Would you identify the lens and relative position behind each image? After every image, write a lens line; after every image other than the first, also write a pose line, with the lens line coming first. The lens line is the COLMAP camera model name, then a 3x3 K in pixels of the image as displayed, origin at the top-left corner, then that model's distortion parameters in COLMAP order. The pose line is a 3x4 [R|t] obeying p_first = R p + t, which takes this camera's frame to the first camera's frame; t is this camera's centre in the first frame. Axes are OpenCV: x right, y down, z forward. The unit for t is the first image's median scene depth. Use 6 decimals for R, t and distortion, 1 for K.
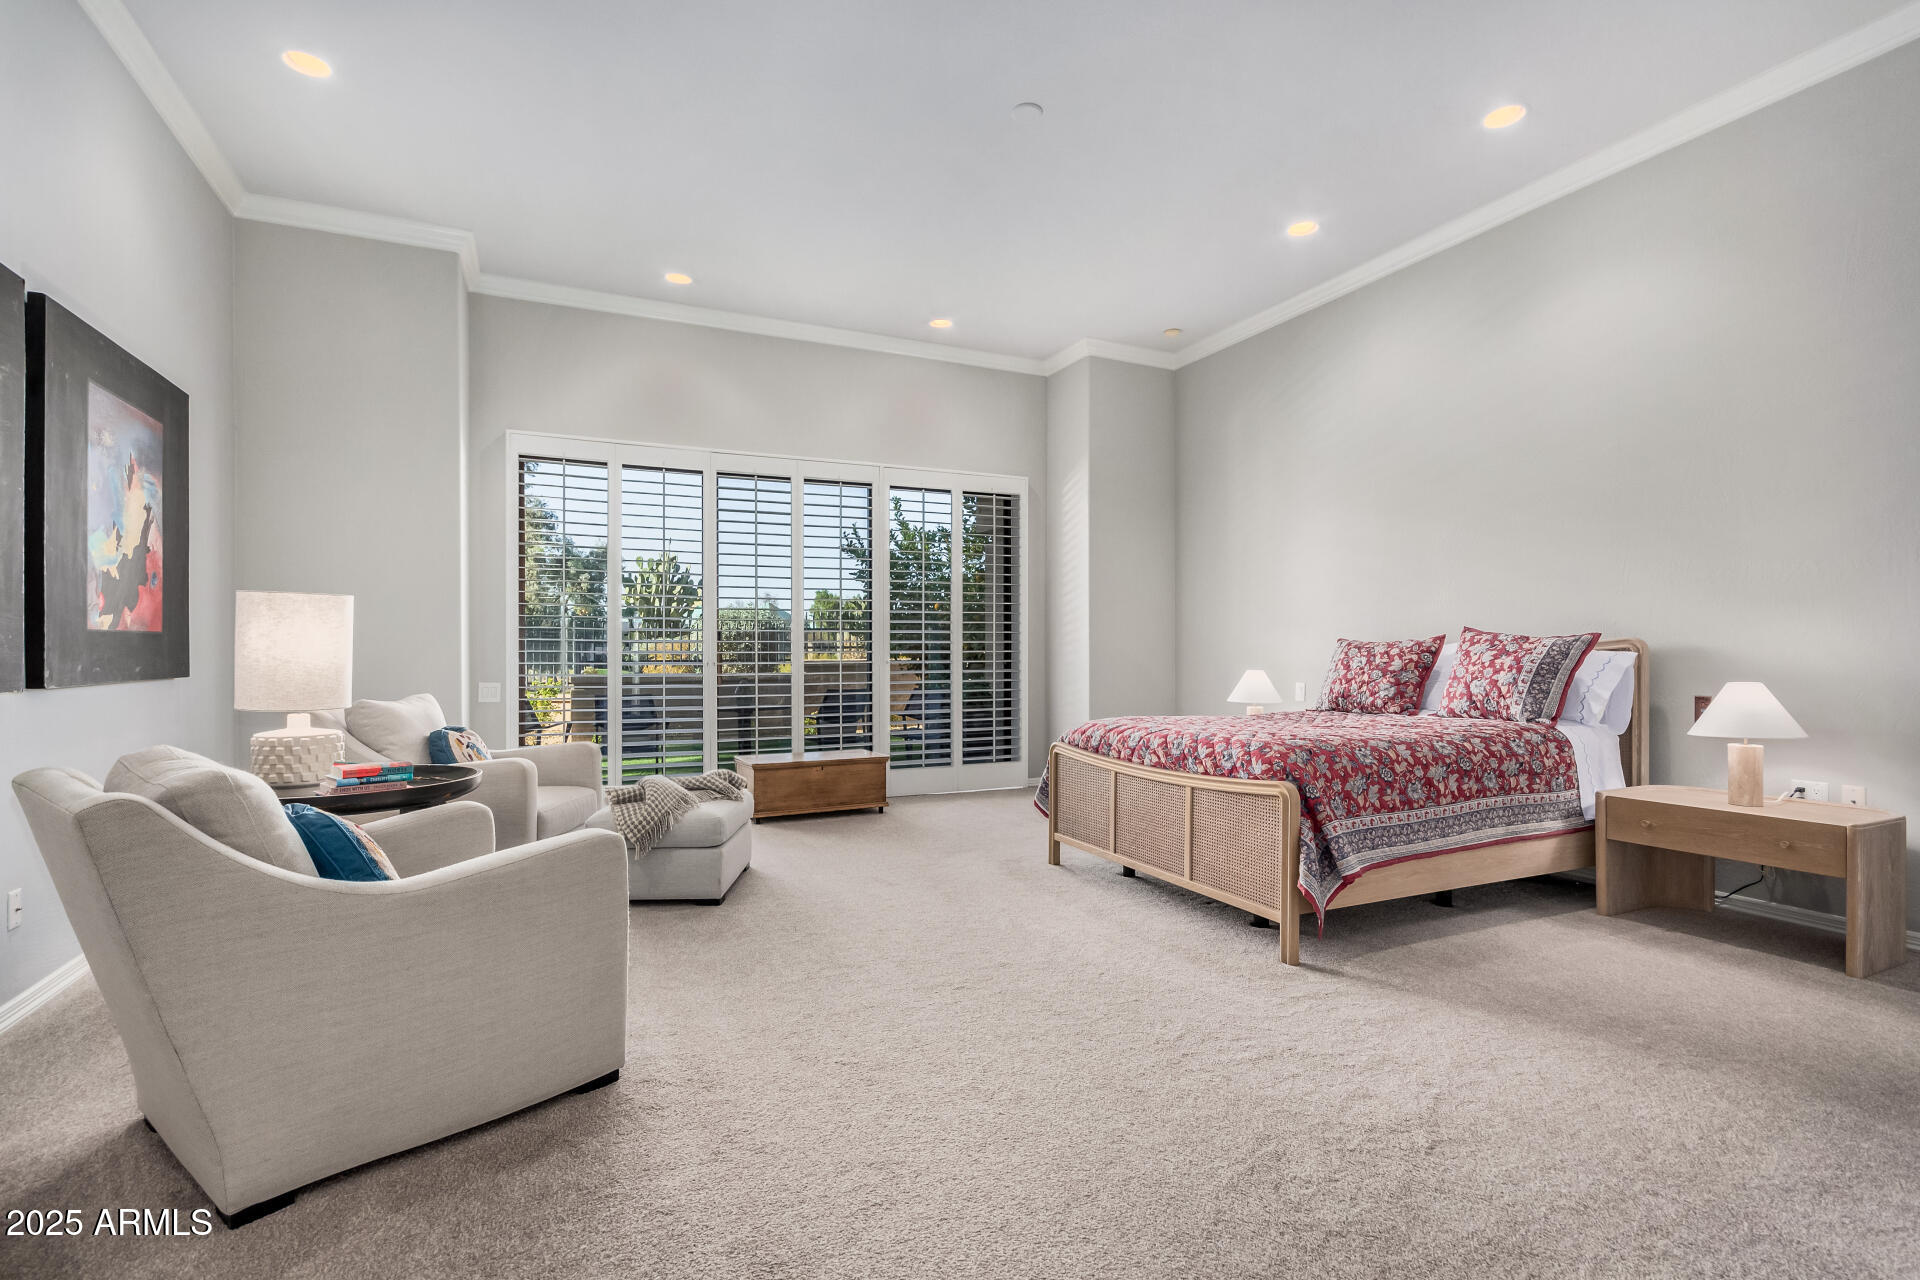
lens RADIAL K [[894.7, 0, 961.5], [0, 894.7, 646.4], [0, 0, 1]] dist [-0.003426, 0.001228]
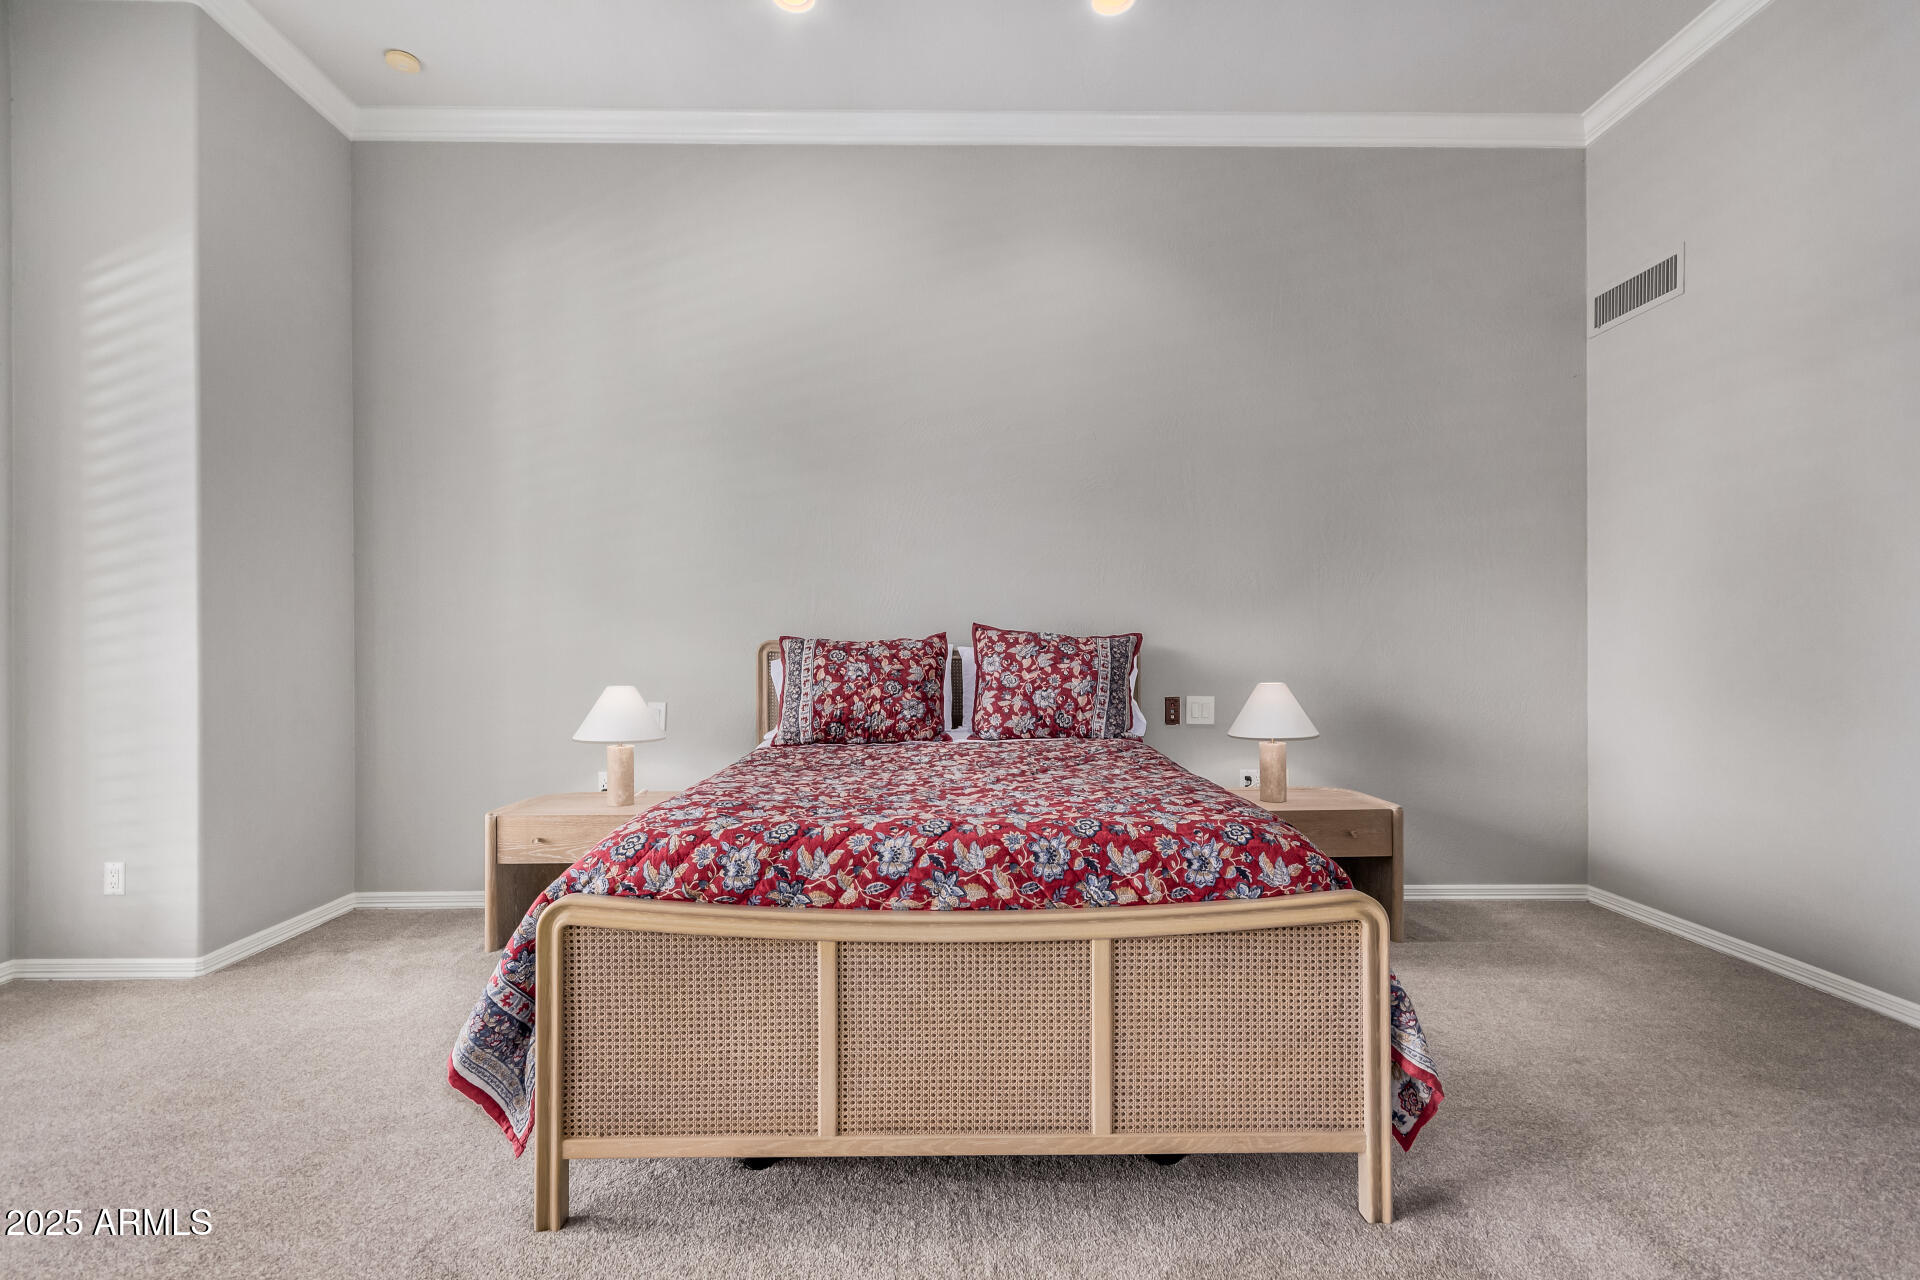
lens RADIAL K [[894.7, 0, 957.7], [0, 894.7, 647.8], [0, 0, 1]] dist [-0.003426, 0.001228]
pose [[0.409156, 0.004915, 0.912451, -0.184253], [-0.004032, 0.999985, -0.003579, 0.003120], [-0.912456, -0.002215, 0.409170, 0.755518]]
